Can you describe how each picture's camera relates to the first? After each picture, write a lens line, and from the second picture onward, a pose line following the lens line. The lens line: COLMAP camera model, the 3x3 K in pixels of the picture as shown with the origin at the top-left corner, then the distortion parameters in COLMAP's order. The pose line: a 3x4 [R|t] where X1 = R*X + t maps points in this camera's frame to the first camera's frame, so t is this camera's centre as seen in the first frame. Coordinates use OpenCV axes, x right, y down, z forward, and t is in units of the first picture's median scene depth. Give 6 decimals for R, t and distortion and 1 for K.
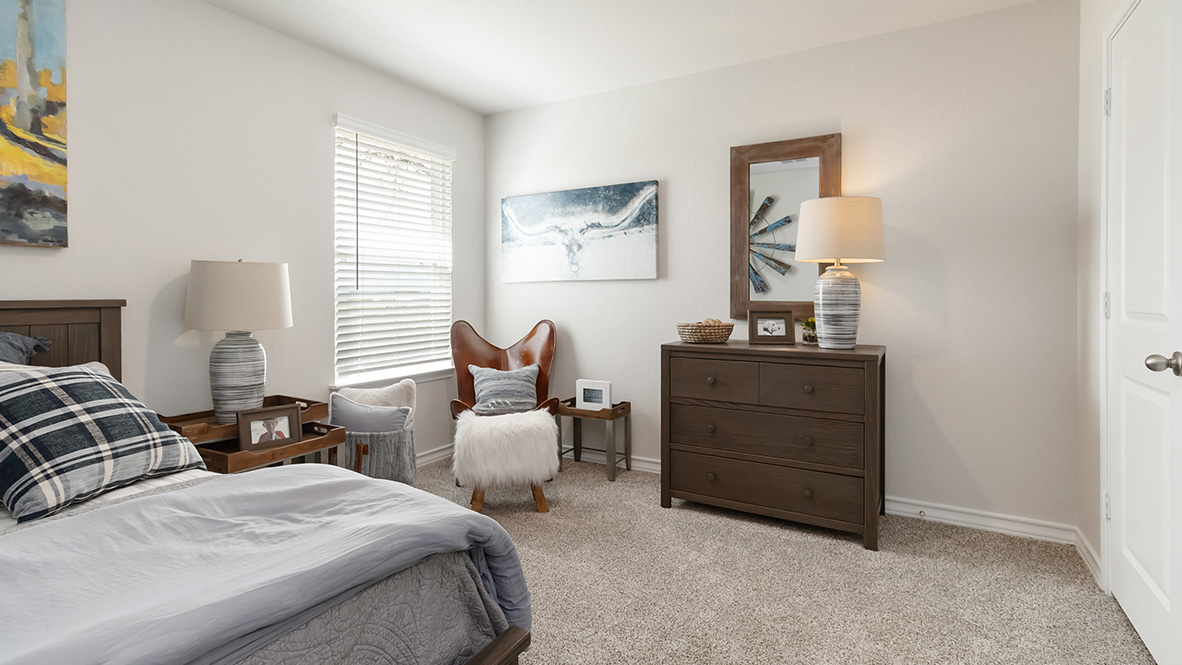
lens RADIAL K [[558.0, 0, 595.9], [0, 558.0, 313.3], [0, 0, 1]] dist [0.000902, 0.000754]
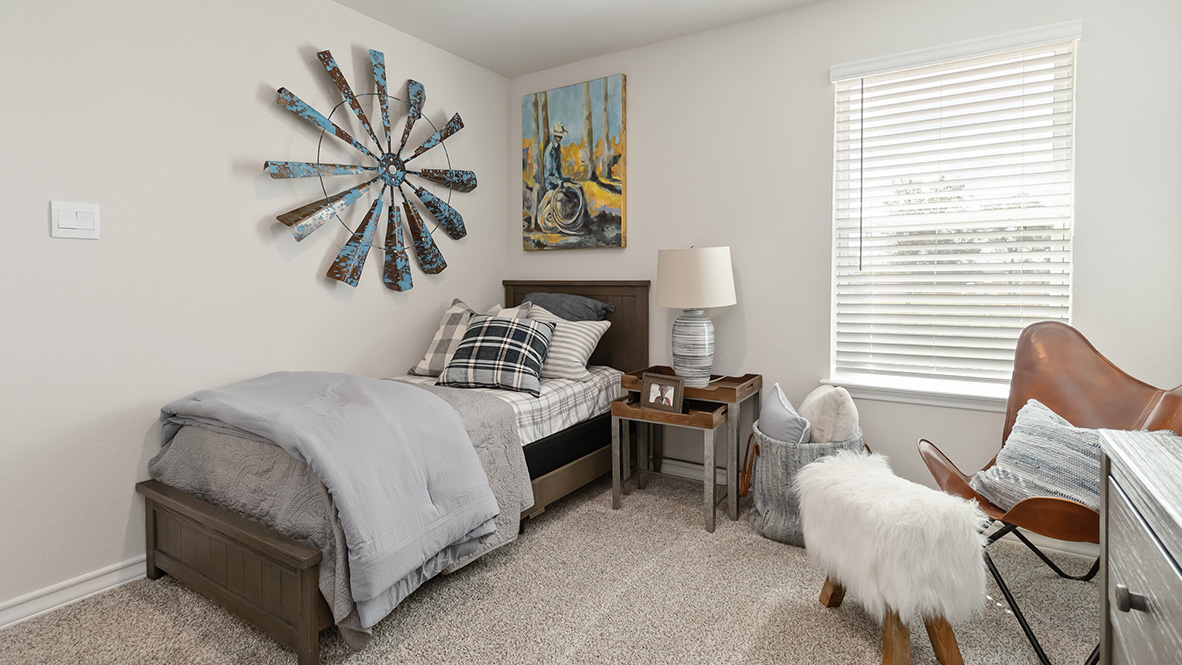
lens RADIAL K [[574.0, 0, 593.5], [0, 574.0, 293.7], [0, 0, 1]] dist [0.000287, 0.000201]
pose [[-0.047902, 0.032938, -0.998309, 0.670017], [-0.029769, 0.998965, 0.034388, -0.040165], [0.998408, 0.031366, -0.046872, 1.016339]]
